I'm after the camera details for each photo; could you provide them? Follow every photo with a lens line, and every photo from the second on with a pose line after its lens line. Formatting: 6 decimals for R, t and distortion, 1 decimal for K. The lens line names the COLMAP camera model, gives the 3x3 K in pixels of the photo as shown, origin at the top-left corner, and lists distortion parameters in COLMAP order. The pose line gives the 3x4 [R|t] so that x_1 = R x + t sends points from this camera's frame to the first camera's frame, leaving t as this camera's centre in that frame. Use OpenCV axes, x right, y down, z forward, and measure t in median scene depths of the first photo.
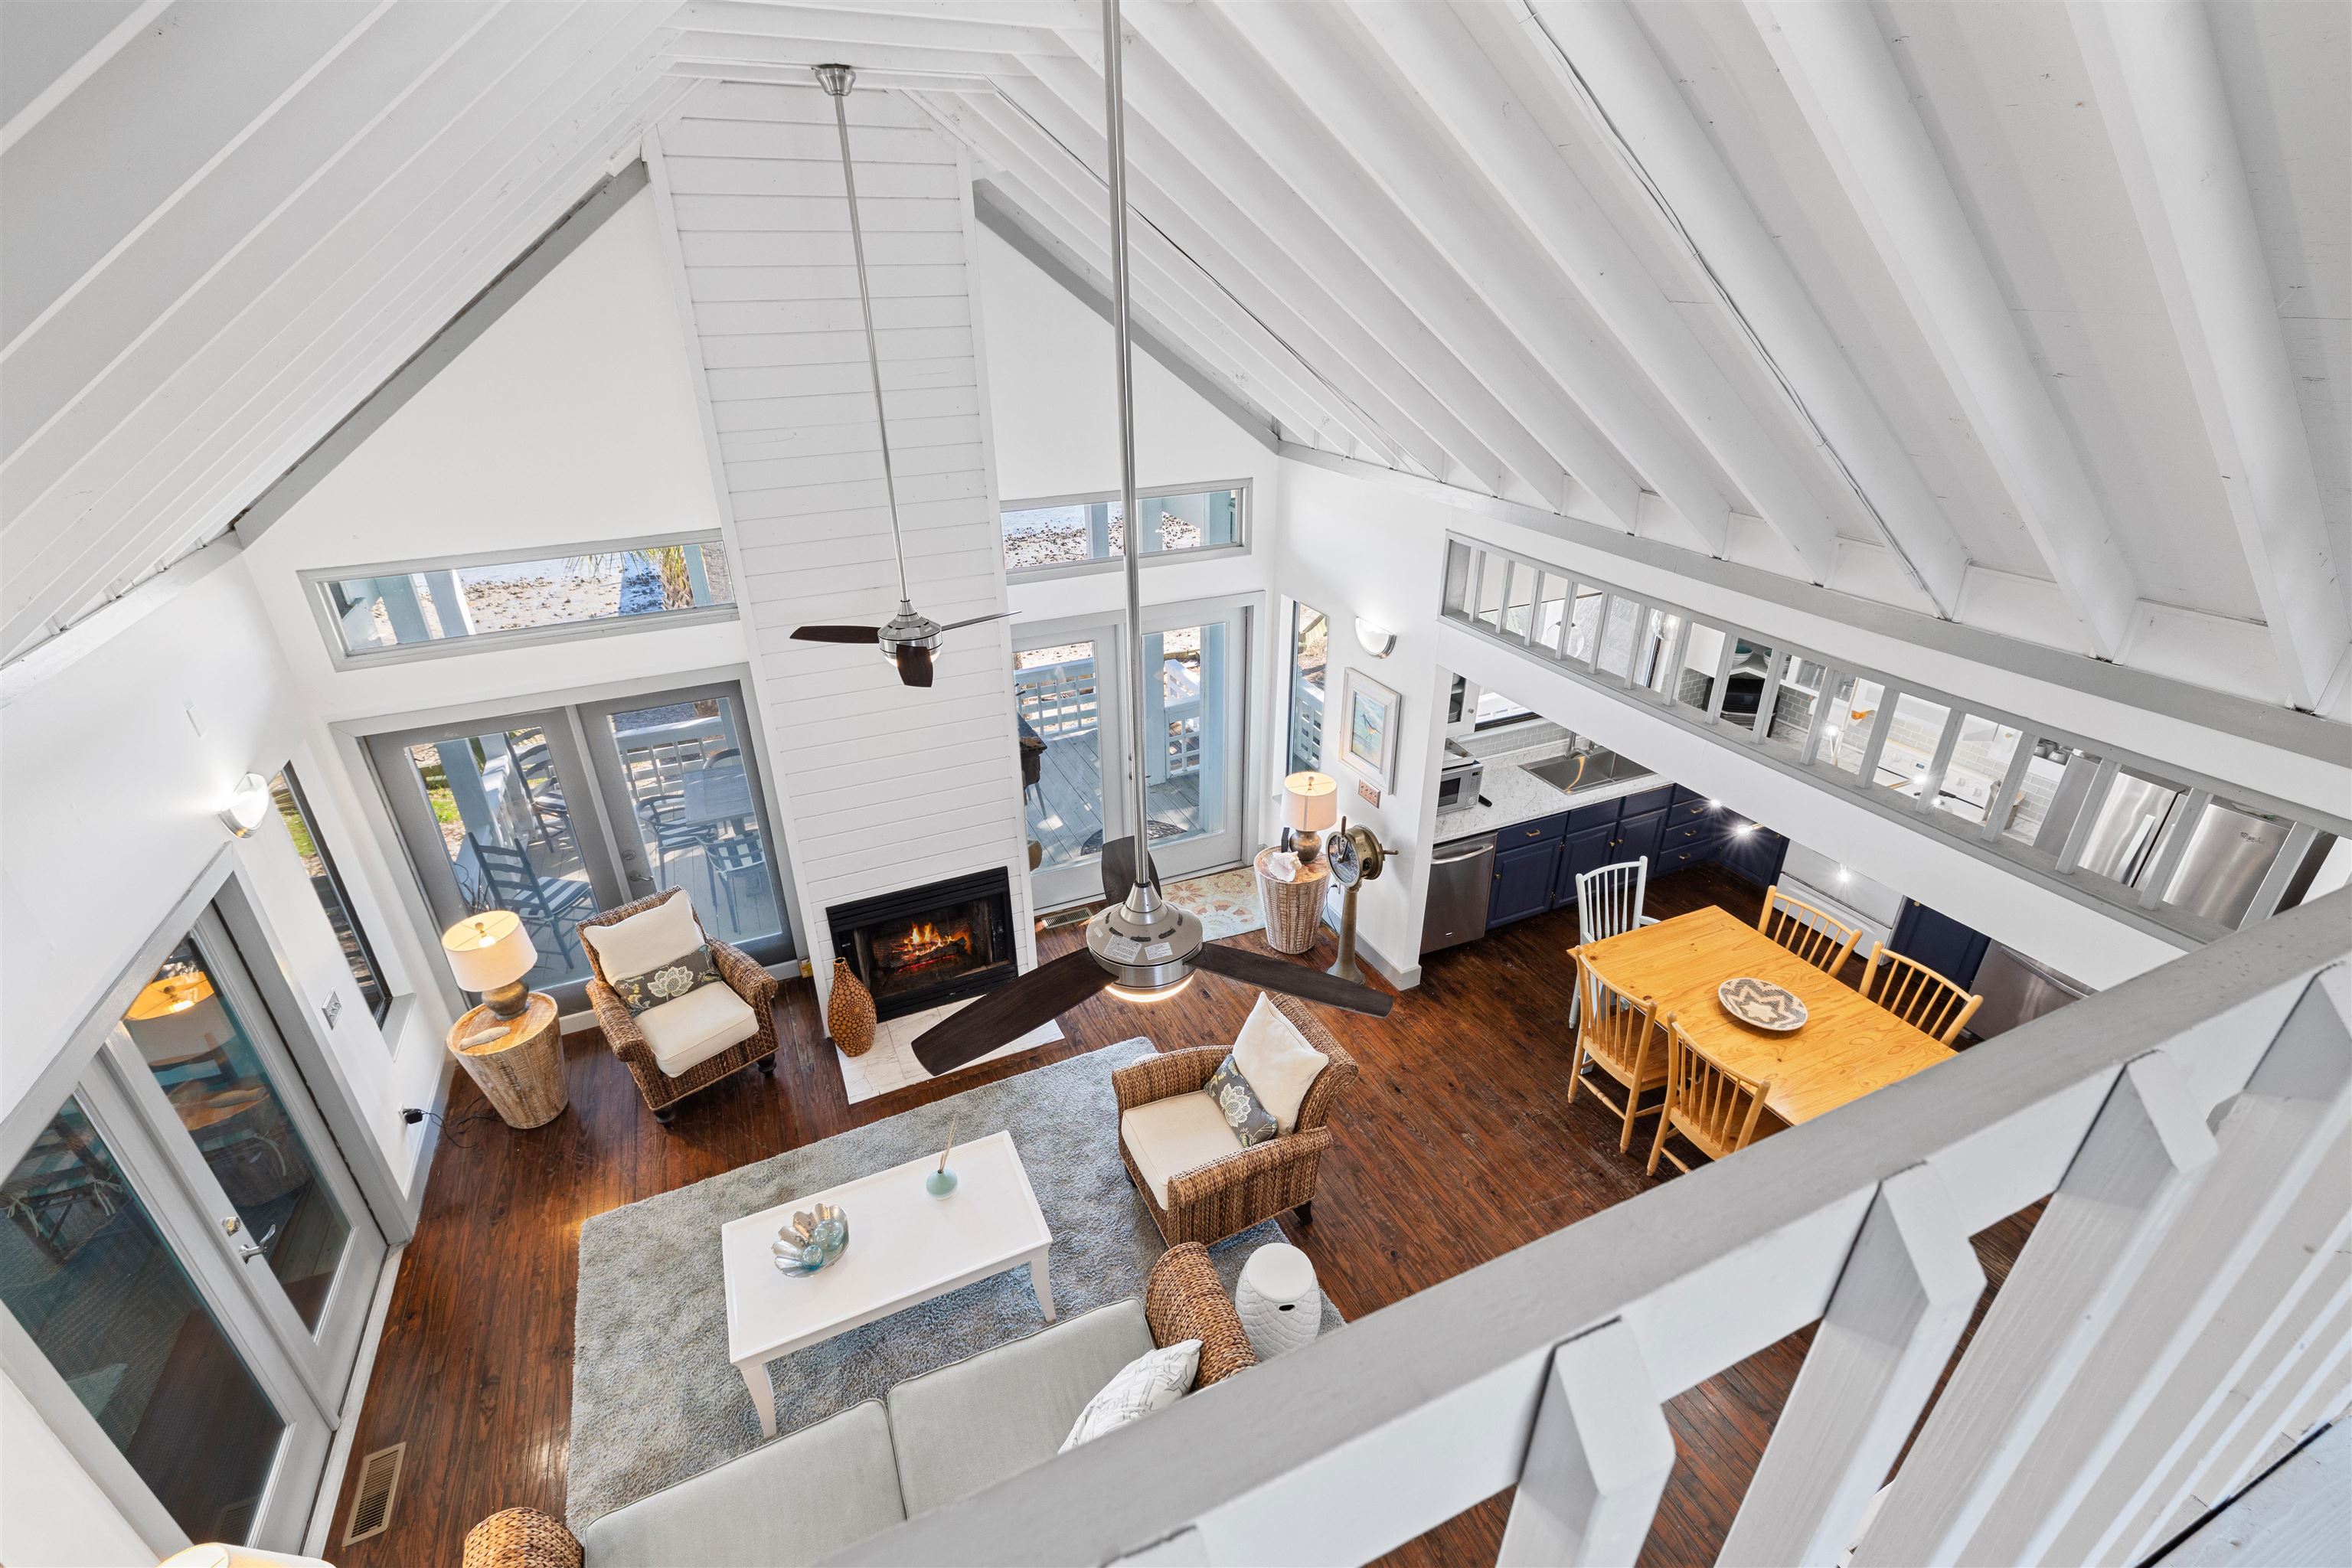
lens RADIAL K [[1019.2, 0, 1164.4], [0, 1019.2, 787.8], [0, 0, 1]] dist [-0.003731, 0.000180]
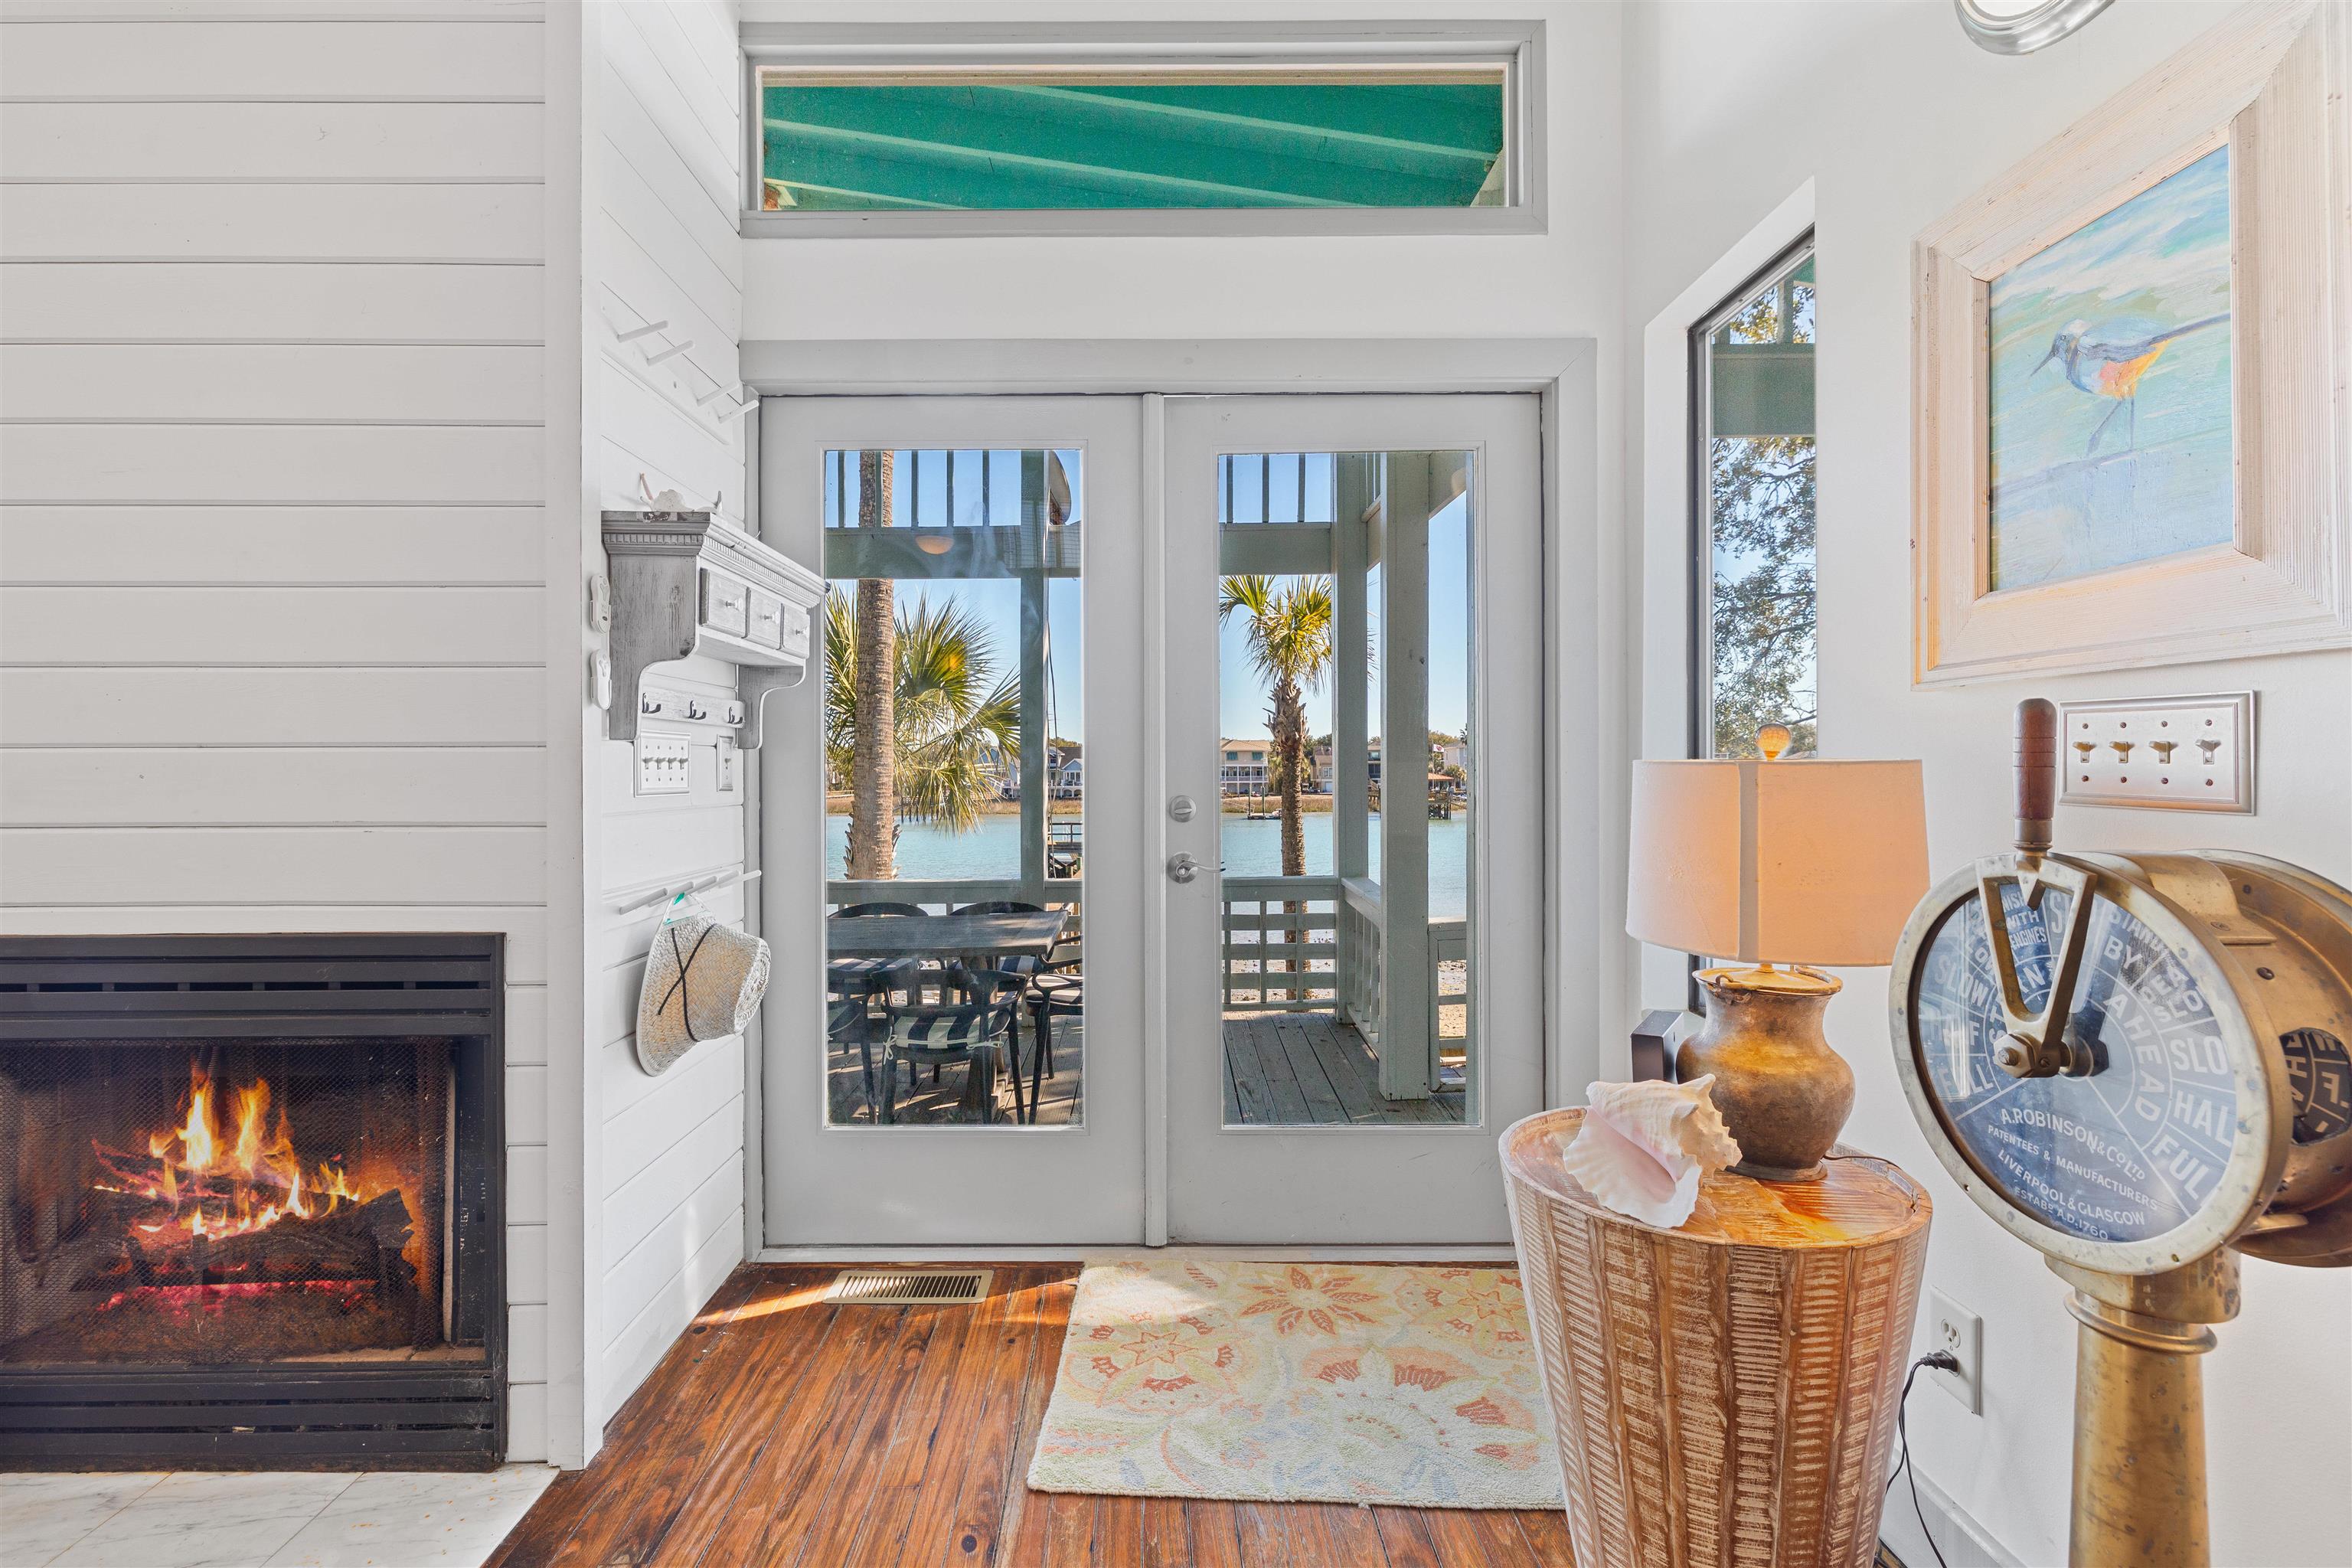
lens RADIAL K [[998.6, 0, 1149.8], [0, 998.6, 778.9], [0, 0, 1]] dist [-0.001123, -0.000098]
pose [[0.909729, 0.010937, -0.415058, 0.110500], [-0.197804, 0.890337, -0.410089, 0.111250], [0.365056, 0.455171, 0.812129, 0.773489]]
